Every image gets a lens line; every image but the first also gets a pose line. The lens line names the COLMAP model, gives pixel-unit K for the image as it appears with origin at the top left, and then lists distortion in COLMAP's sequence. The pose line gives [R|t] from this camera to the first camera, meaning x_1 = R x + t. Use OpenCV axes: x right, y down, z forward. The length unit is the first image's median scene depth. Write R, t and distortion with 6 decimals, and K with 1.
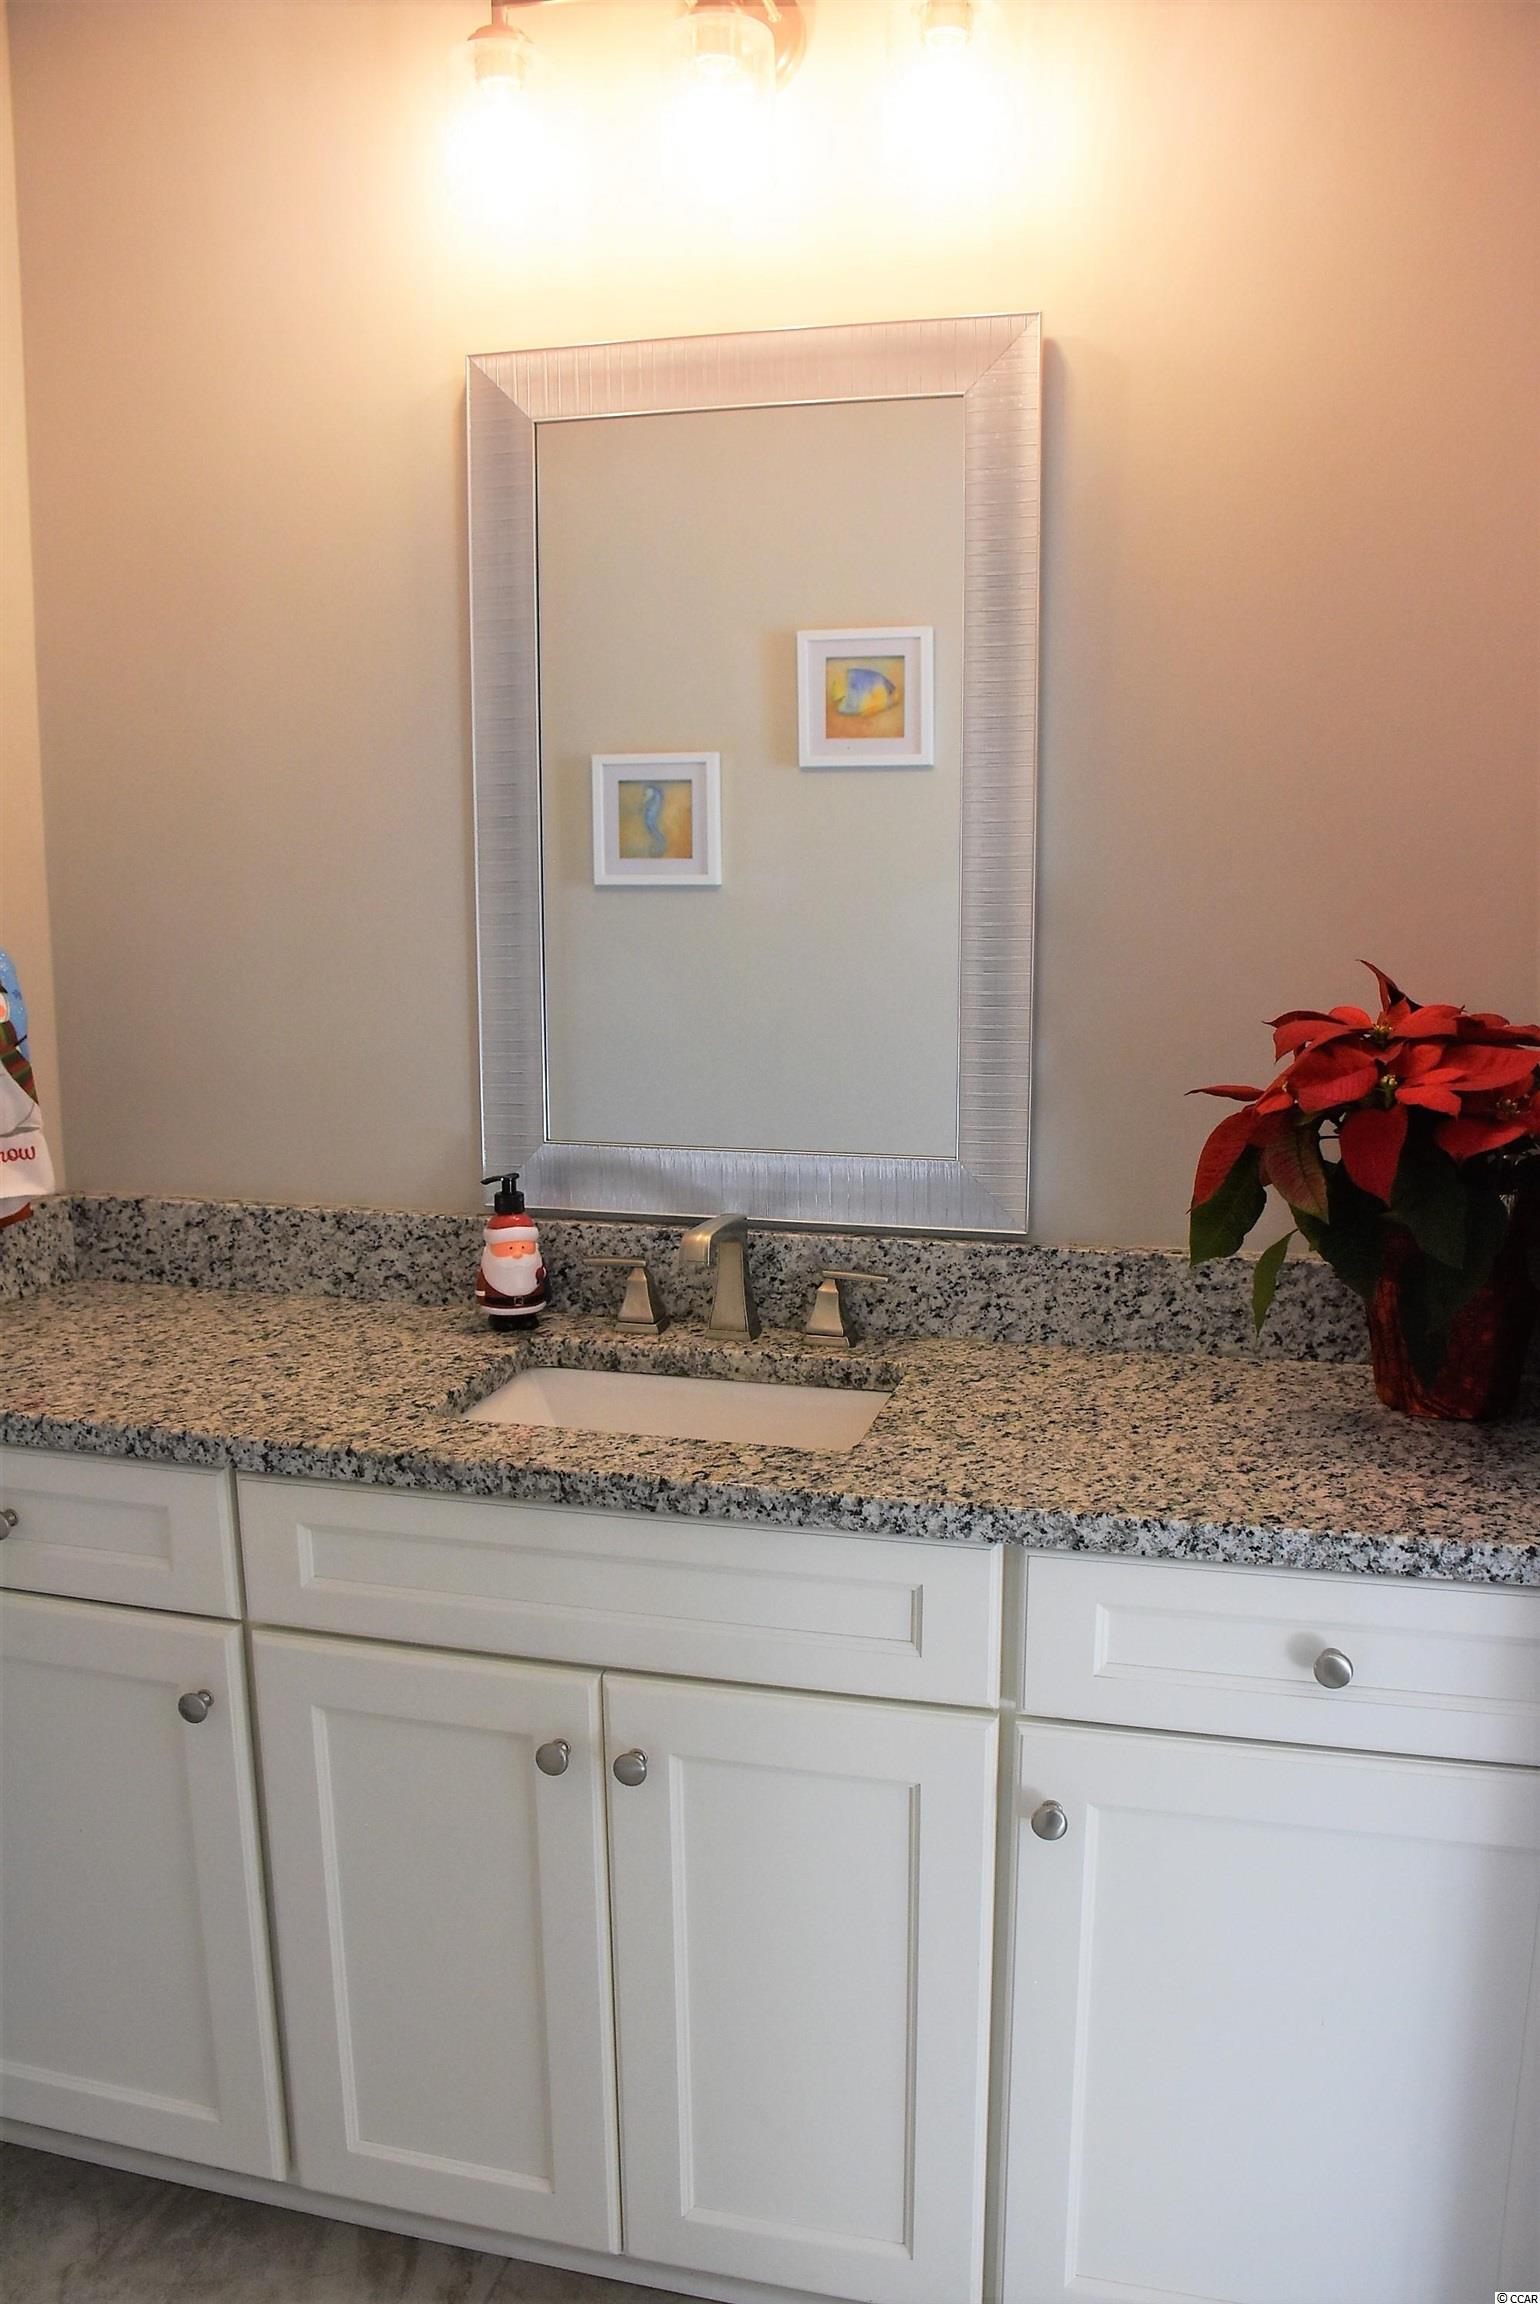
lens RADIAL K [[1803.2, 0, 823.9], [0, 1803.2, 1180.6], [0, 0, 1]] dist [-0.154129, 0.108140]
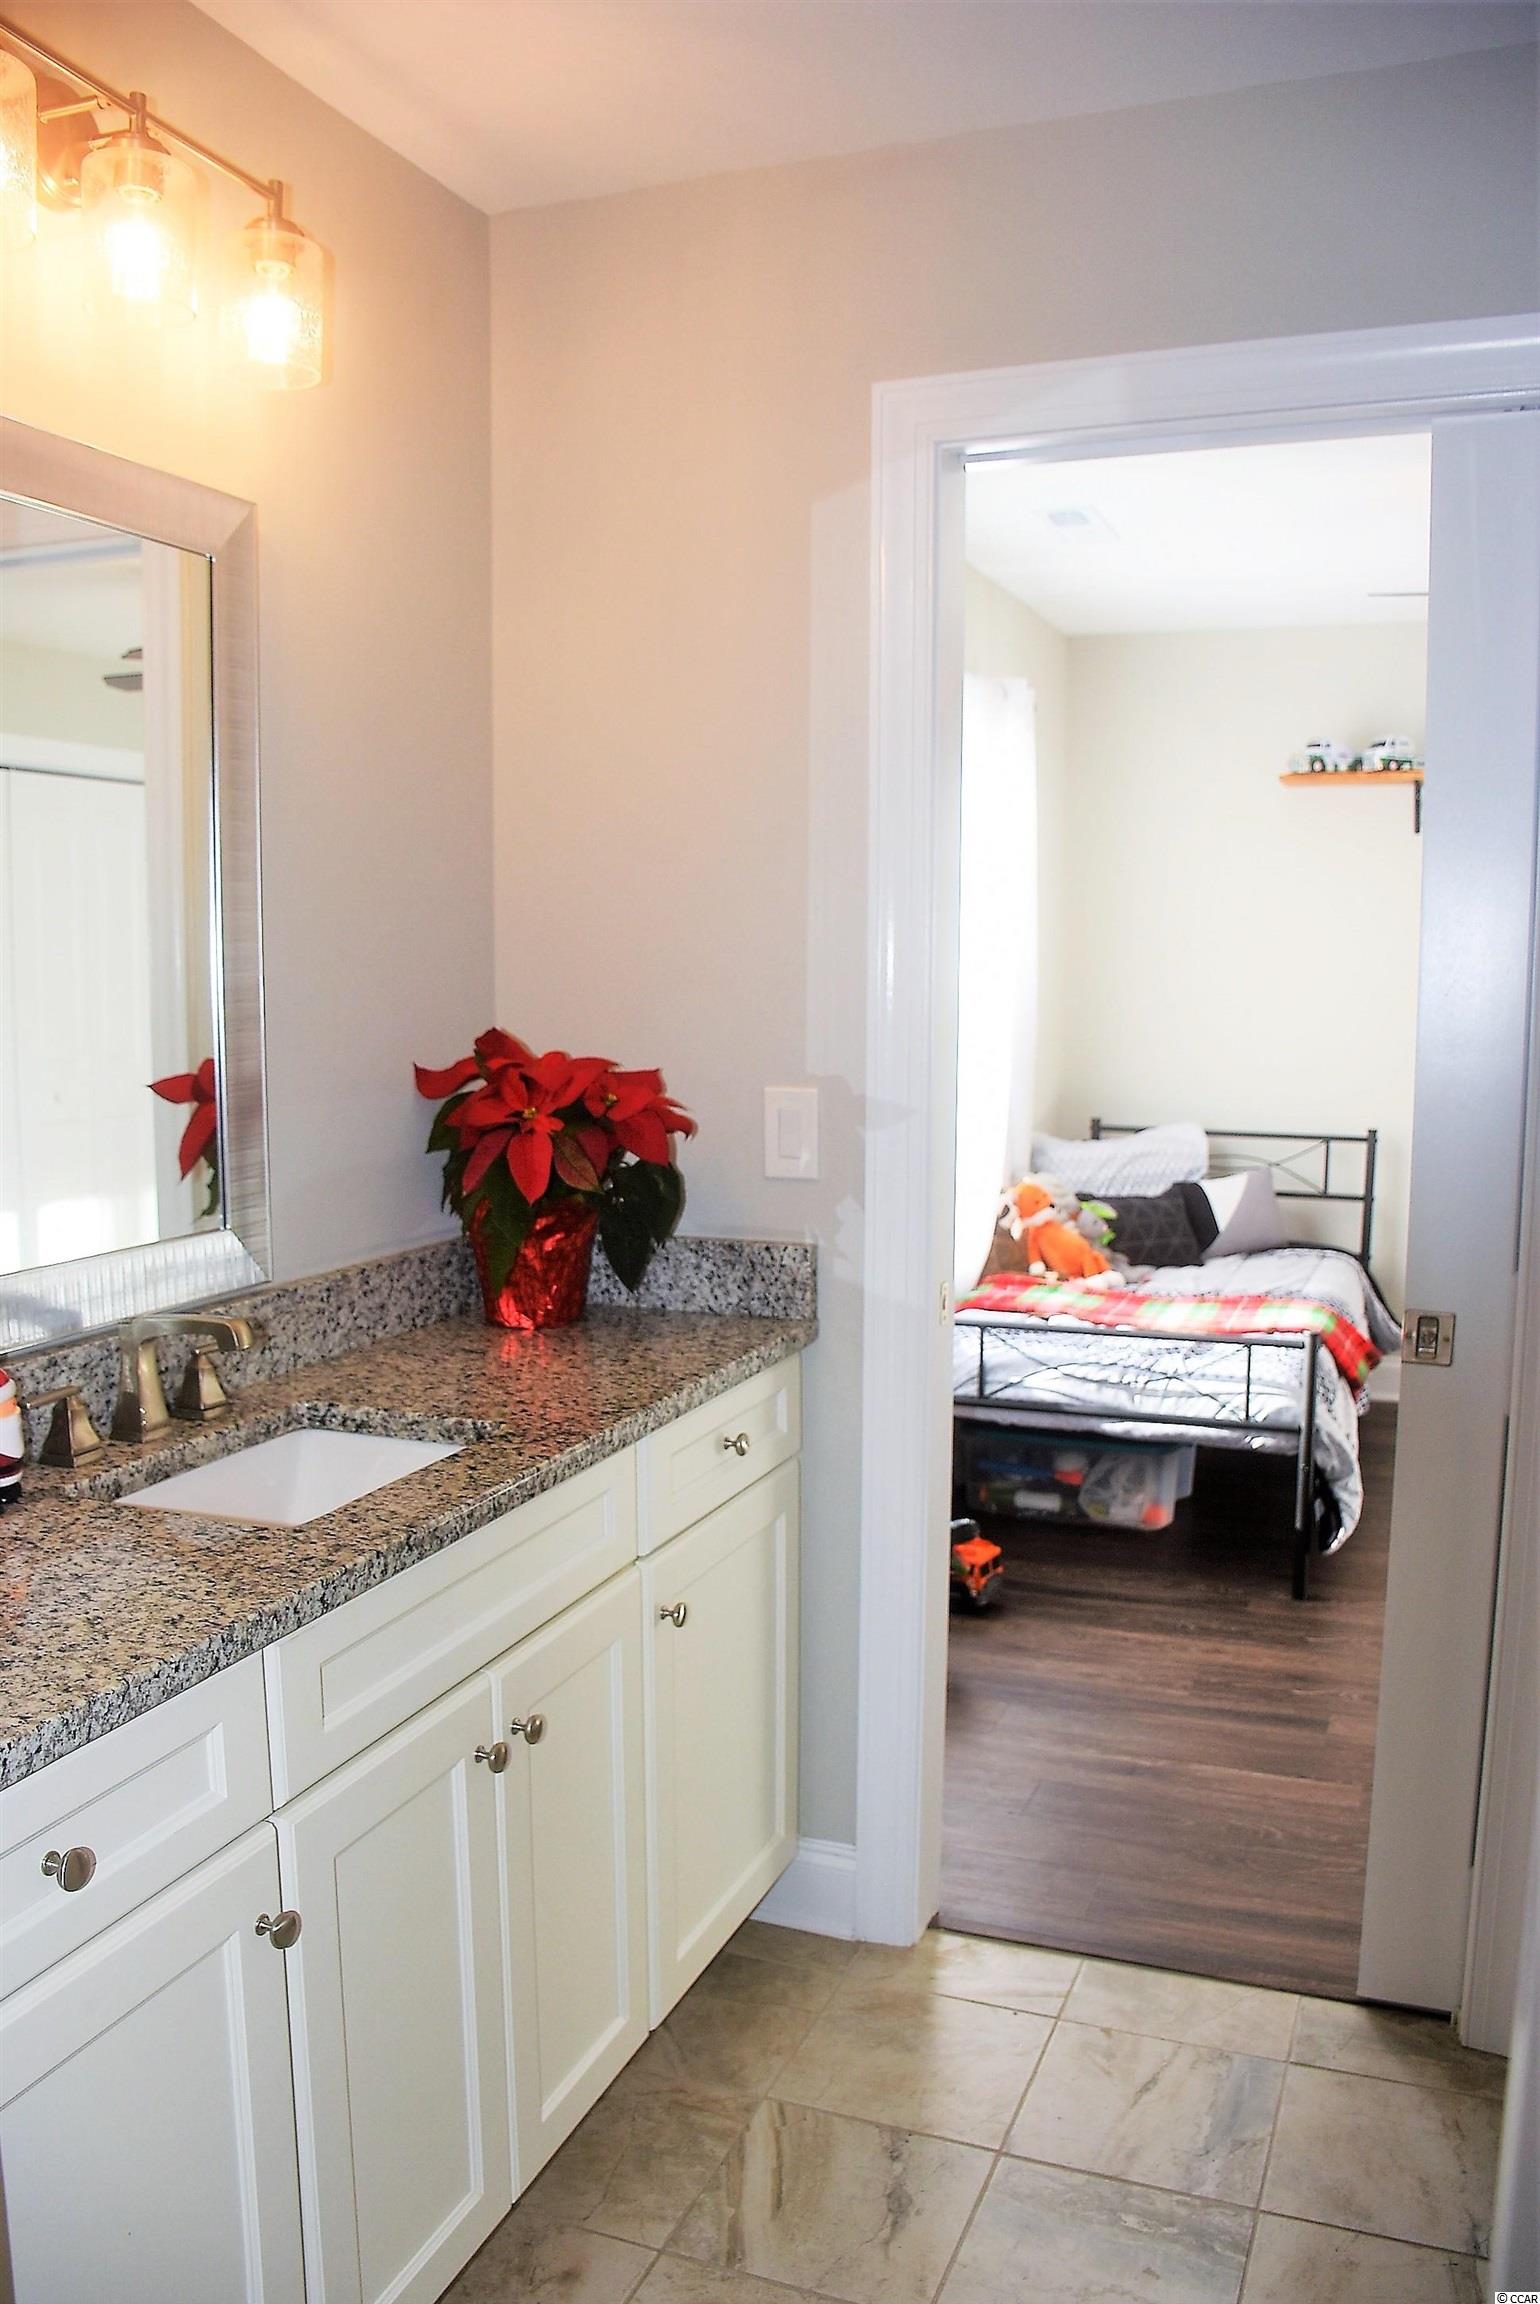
lens RADIAL K [[1803.2, 0, 823.9], [0, 1803.2, 1180.6], [0, 0, 1]] dist [-0.154129, 0.108140]
pose [[0.103931, -0.120638, 0.987241, -1.138973], [0.168888, 0.980342, 0.102015, -0.107063], [-0.980140, 0.156131, 0.122262, 0.567204]]
